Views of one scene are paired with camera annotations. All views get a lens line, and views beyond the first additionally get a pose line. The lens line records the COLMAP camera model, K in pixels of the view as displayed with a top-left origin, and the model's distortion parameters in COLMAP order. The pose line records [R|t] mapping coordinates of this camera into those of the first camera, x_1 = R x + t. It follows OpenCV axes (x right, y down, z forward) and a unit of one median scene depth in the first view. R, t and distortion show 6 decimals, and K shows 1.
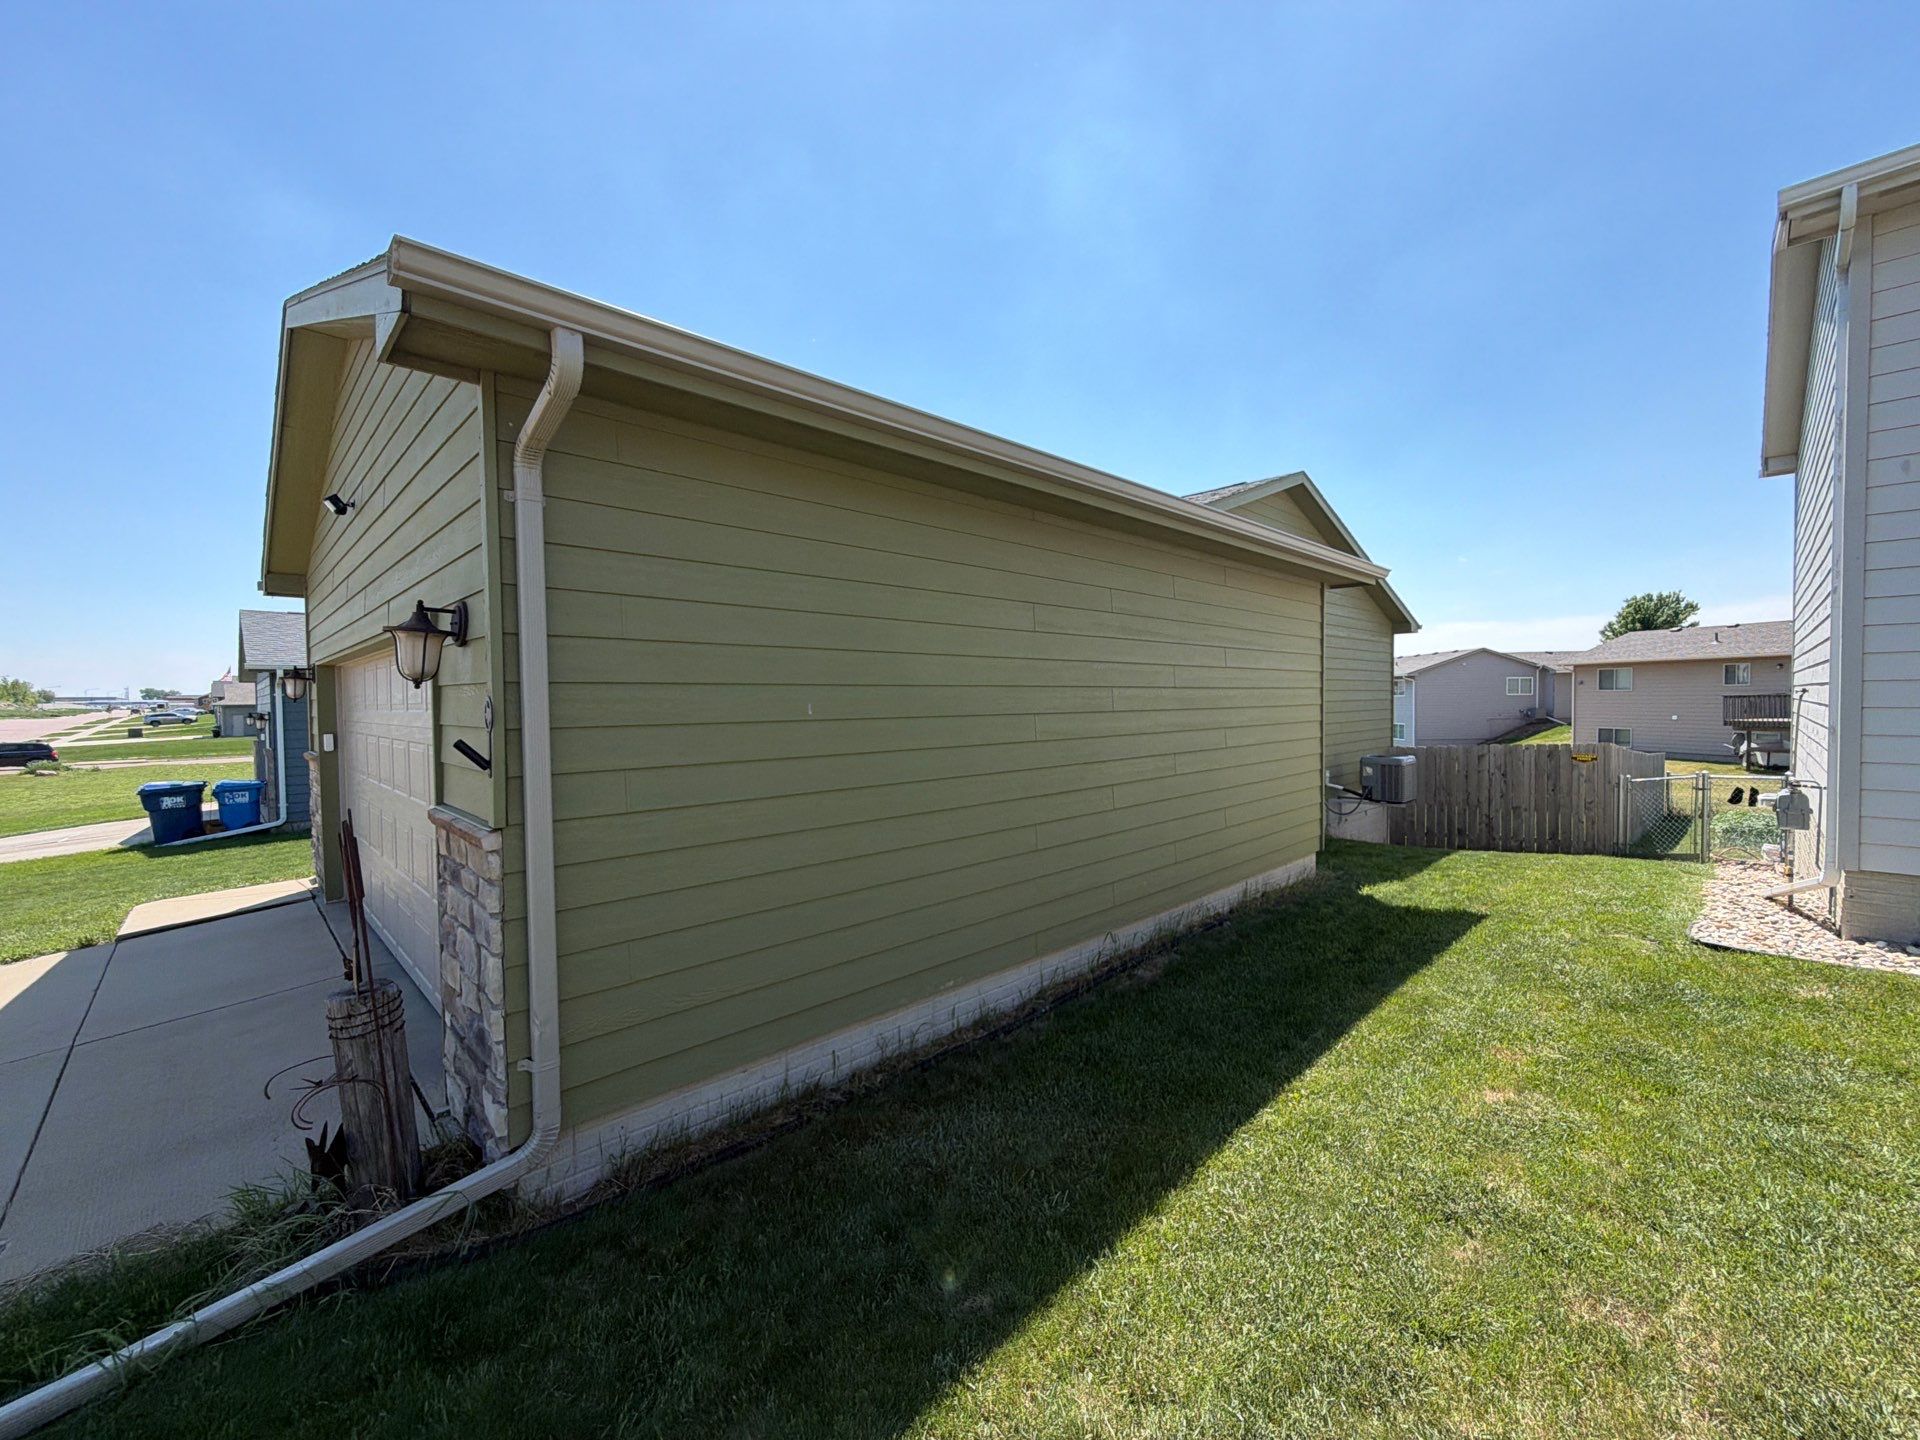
lens RADIAL K [[765.2, 0, 960.8], [0, 765.2, 728.8], [0, 0, 1]] dist [0.002352, -0.001138]
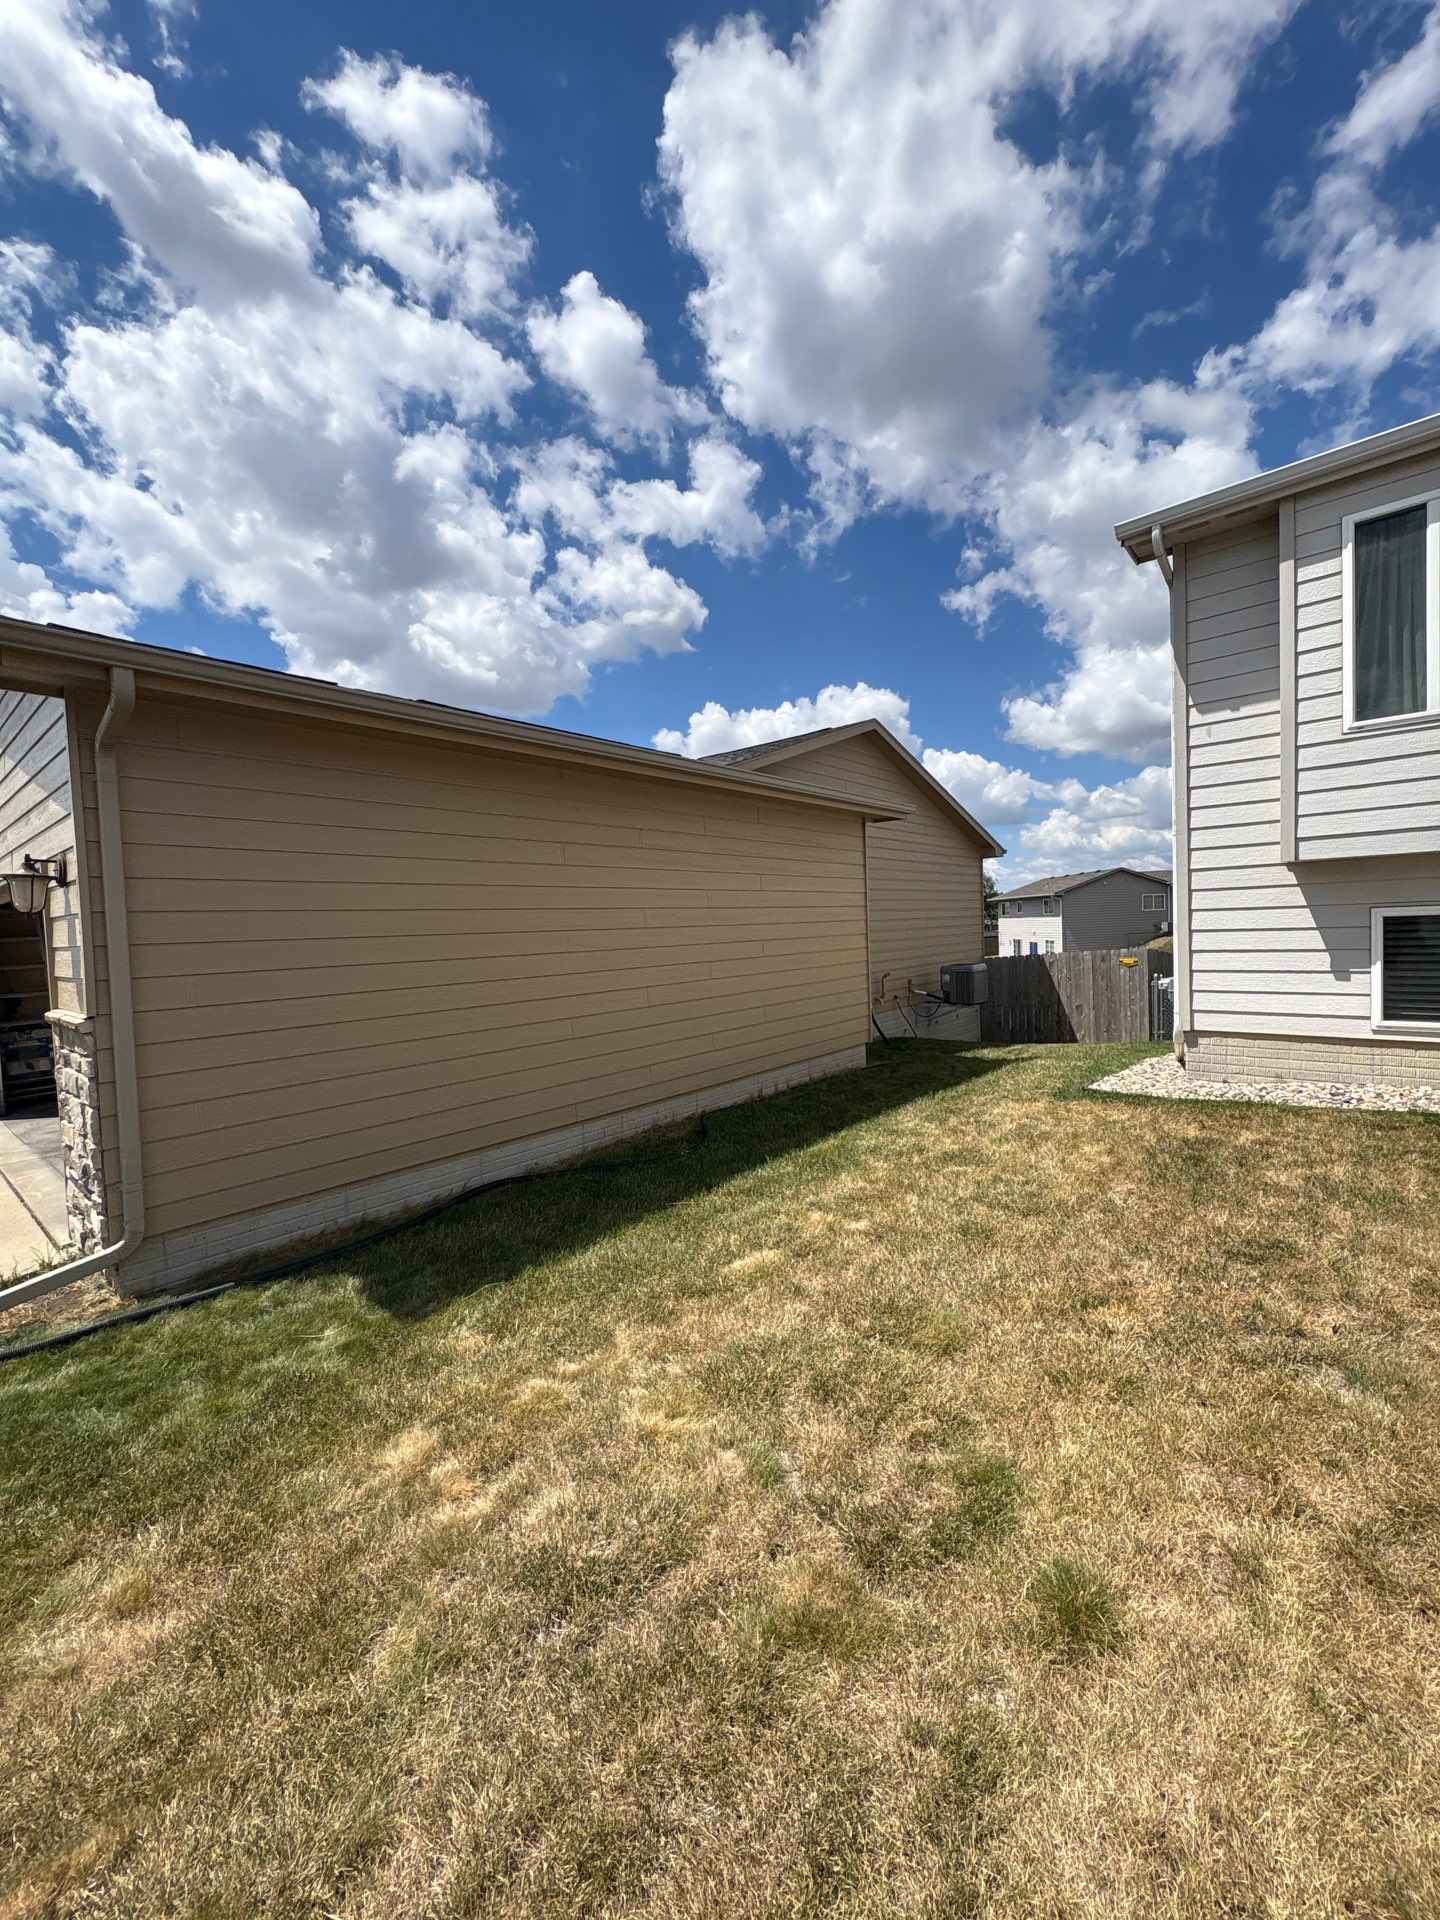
lens RADIAL K [[765.2, 0, 722.9], [0, 765.2, 965.7], [0, 0, 1]] dist [0.002352, -0.001138]
pose [[0.996757, -0.027344, 0.075688, 0.274702], [0.026413, 0.999563, 0.013281, 0.029045], [-0.076018, -0.011239, 0.997043, -0.296513]]
